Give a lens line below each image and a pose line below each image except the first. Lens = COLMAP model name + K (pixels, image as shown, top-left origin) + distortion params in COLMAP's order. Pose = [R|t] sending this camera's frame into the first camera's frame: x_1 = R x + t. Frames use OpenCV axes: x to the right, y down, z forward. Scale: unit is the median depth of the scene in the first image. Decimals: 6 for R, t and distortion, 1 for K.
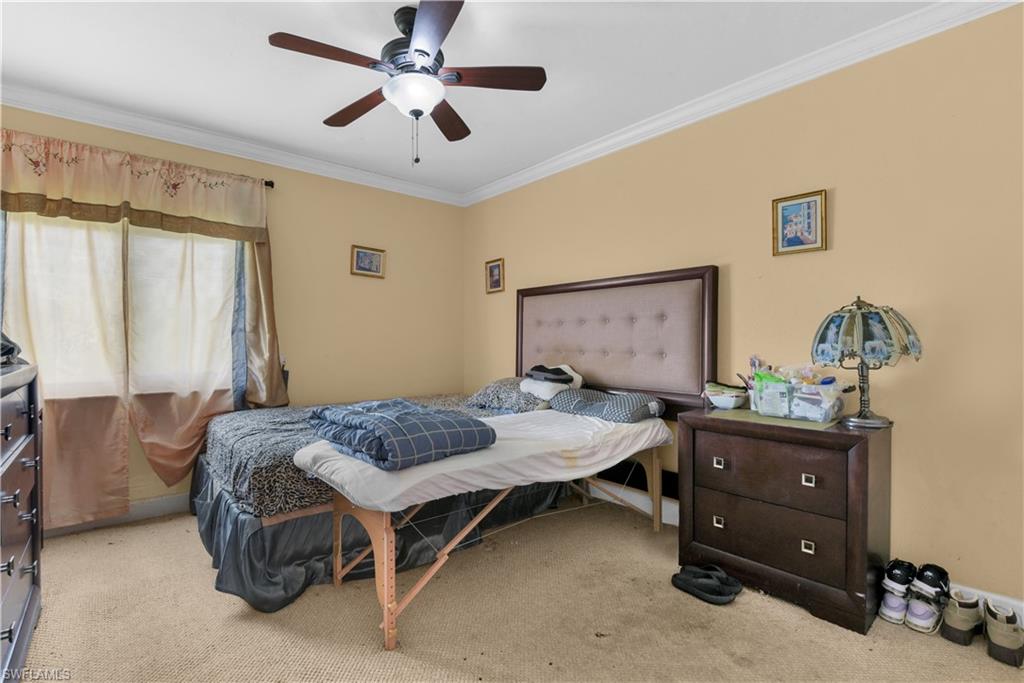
lens RADIAL K [[476.2, 0, 511.8], [0, 476.2, 344.7], [0, 0, 1]] dist [-0.002720, -0.009279]
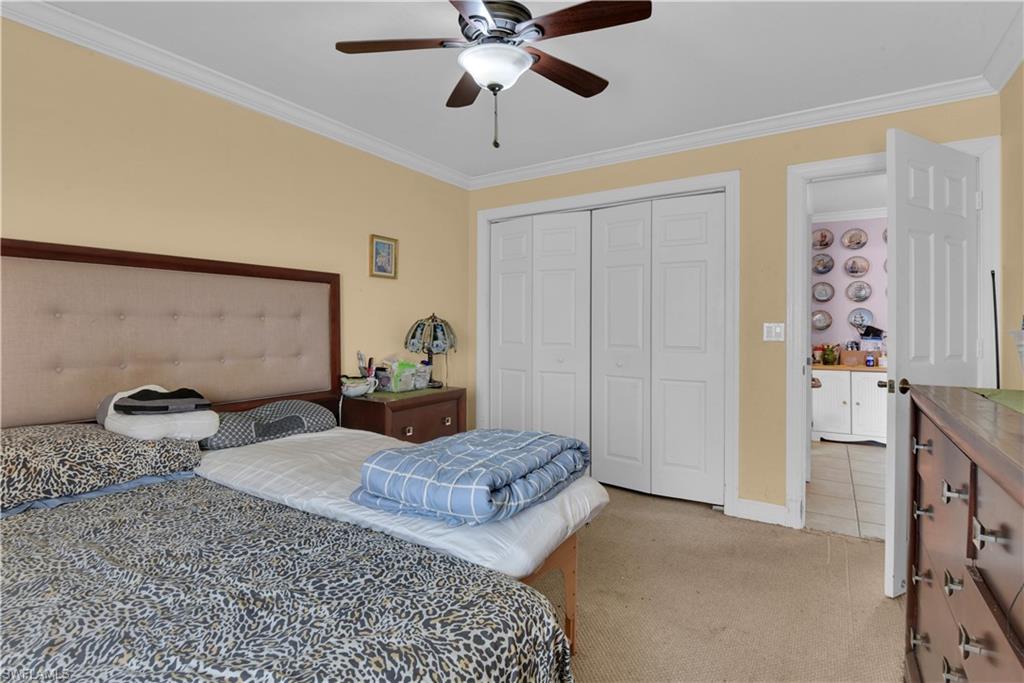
lens RADIAL K [[476.2, 0, 511.8], [0, 476.2, 344.7], [0, 0, 1]] dist [-0.002720, -0.009279]
pose [[-0.295581, -0.043486, 0.954327, -0.895281], [0.000409, 0.998958, 0.045646, -0.055443], [-0.955318, 0.013883, -0.295255, 1.056599]]
